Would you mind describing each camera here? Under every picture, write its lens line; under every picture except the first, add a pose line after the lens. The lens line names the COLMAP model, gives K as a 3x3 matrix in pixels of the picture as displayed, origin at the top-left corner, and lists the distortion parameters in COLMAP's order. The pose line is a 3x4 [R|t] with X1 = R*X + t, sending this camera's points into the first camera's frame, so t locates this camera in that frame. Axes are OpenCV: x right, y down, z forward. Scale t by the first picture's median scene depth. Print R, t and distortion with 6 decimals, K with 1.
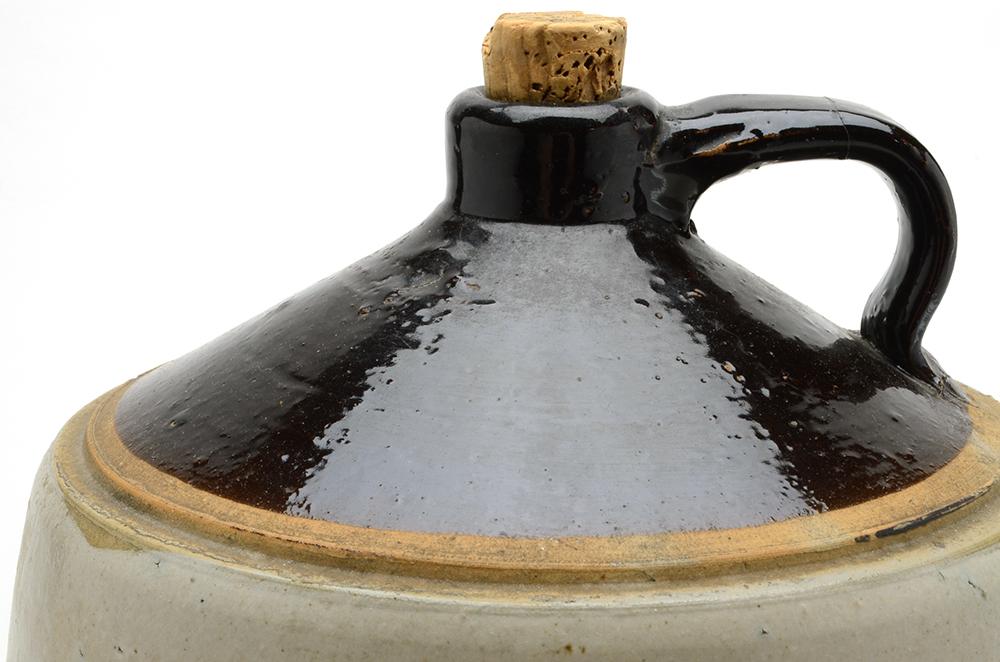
lens RADIAL K [[2375.1, 0, 492.9], [0, 2375.1, 334.5], [0, 0, 1]] dist [0.019607, 0.000000]
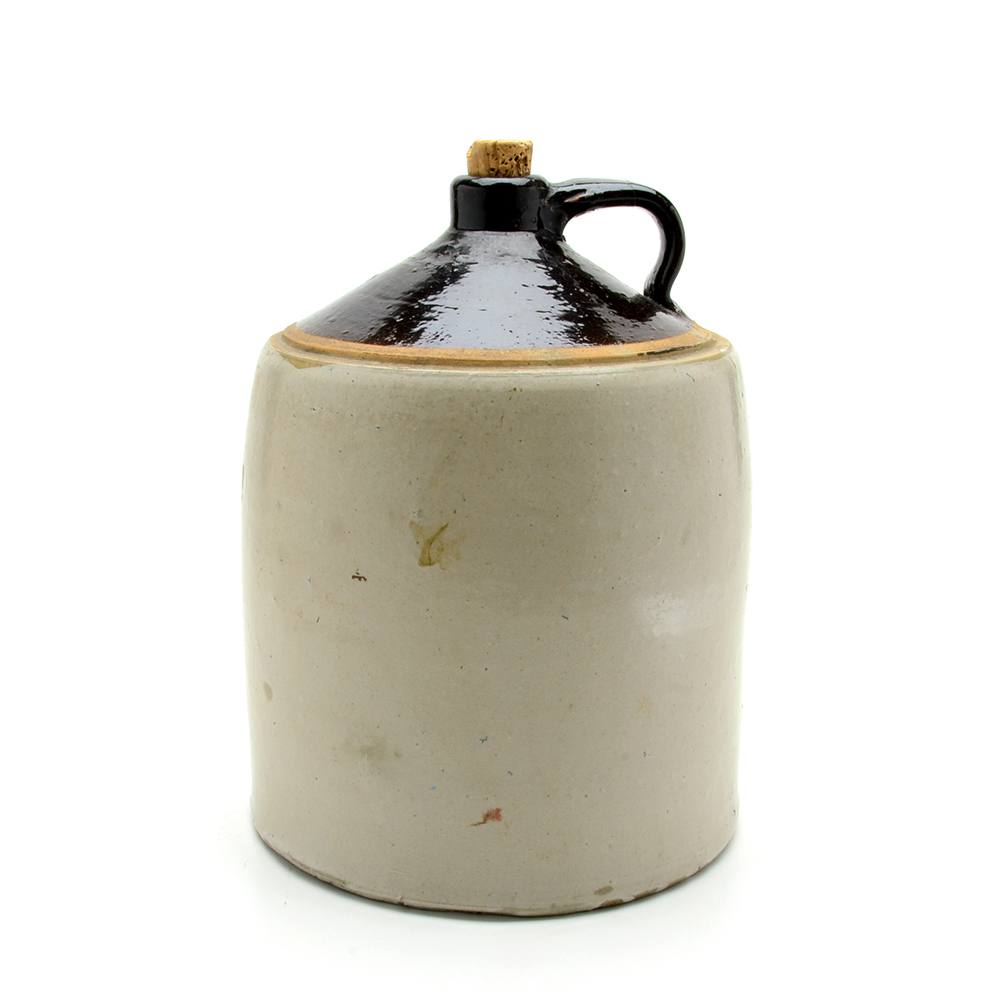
lens RADIAL K [[1615.6, 0, 497.3], [0, 1615.6, 494.8], [0, 0, 1]] dist [-0.090936, 0.000000]
pose [[0.998794, -0.010860, 0.047876, -0.053652], [0.010441, 0.999905, 0.008987, 0.188916], [-0.047969, -0.008476, 0.998813, -0.502421]]
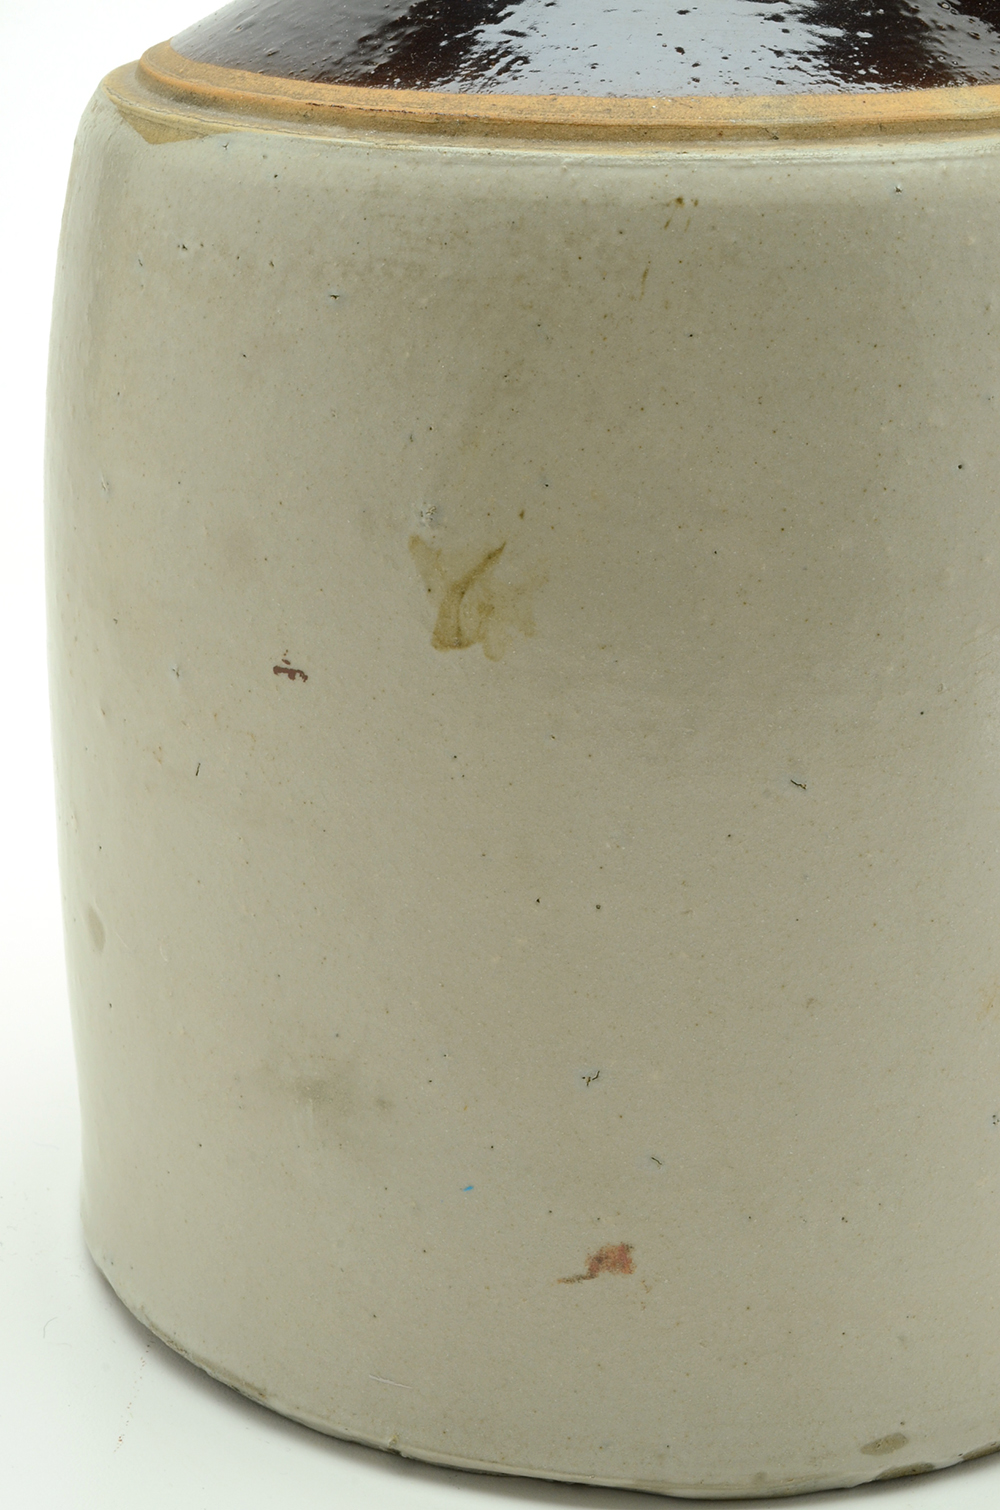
lens RADIAL K [[3104.4, 0, 515.0], [0, 3104.4, 764.9], [0, 0, 1]] dist [0.057614, 0.000000]
pose [[0.999267, 0.009115, -0.037170, 0.012884], [-0.004774, 0.993323, 0.115264, 0.178669], [0.037972, -0.115002, 0.992639, -0.174934]]
